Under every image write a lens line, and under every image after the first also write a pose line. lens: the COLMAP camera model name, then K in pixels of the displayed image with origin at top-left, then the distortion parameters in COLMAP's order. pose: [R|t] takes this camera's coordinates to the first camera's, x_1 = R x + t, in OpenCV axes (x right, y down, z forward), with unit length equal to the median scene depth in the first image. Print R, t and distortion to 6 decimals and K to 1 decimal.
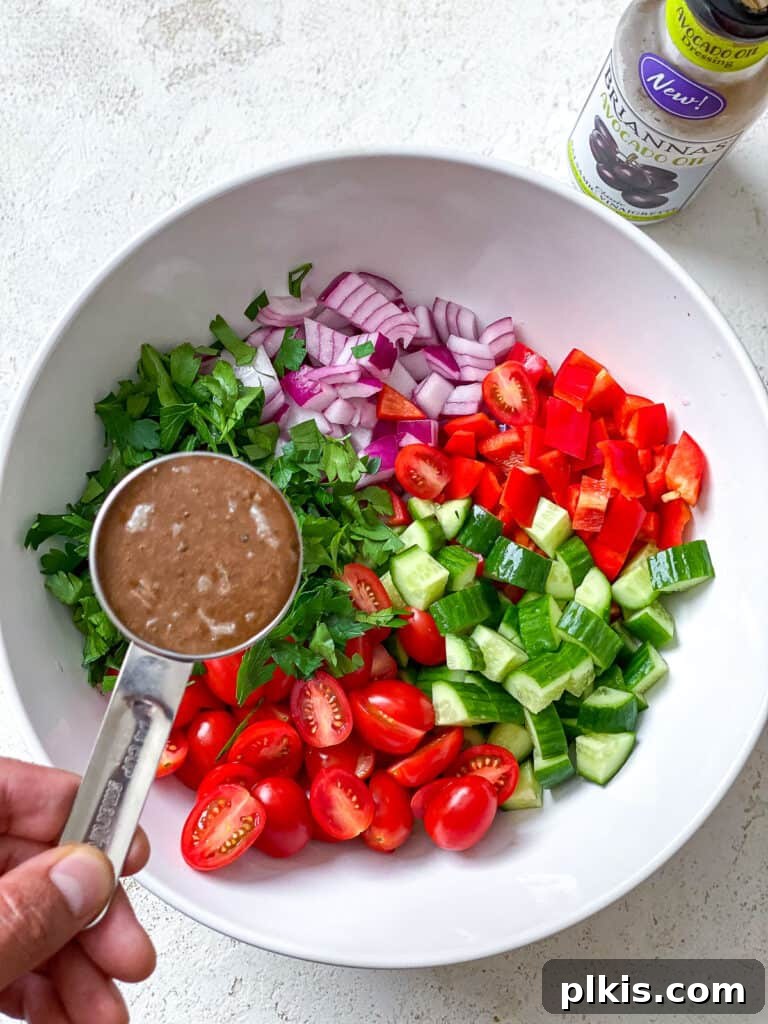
lens RADIAL K [[1516.9, 0, 384.0], [0, 1516.9, 512.0], [0, 0, 1]] dist [0.033300, -0.052619]
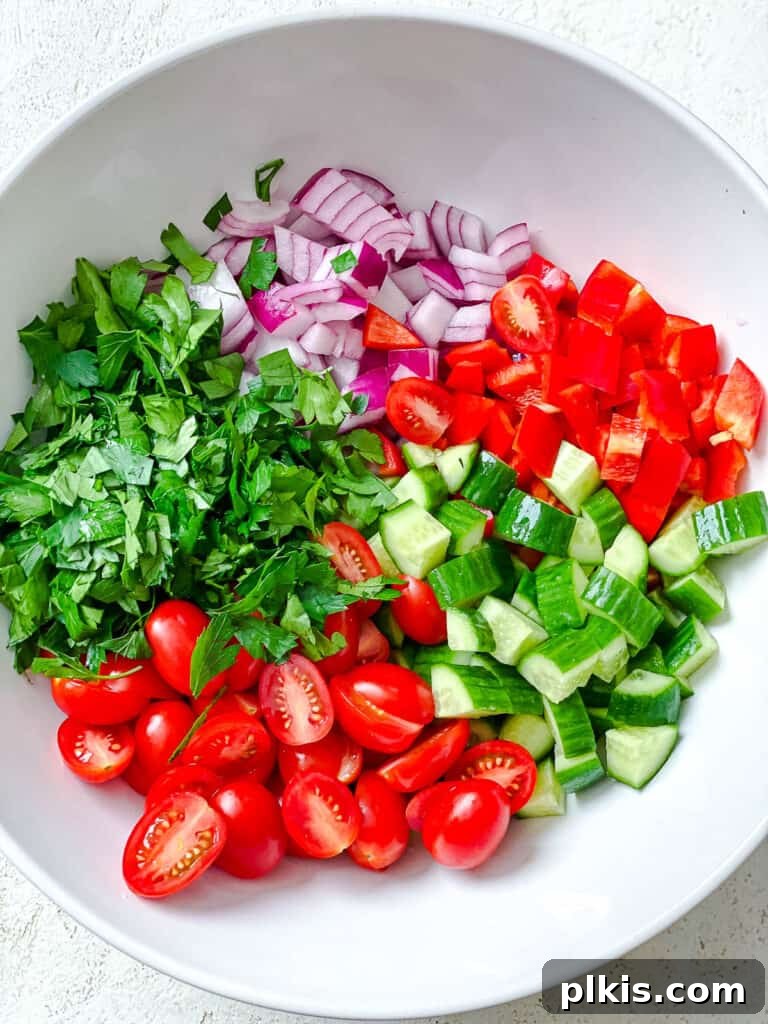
lens RADIAL K [[1516.9, 0, 384.0], [0, 1516.9, 512.0], [0, 0, 1]] dist [0.033300, -0.052619]
pose [[0.999650, -0.006910, -0.025526, 0.027564], [0.007667, 0.999530, 0.029675, 0.003767], [0.025309, -0.029860, 0.999234, 0.174307]]
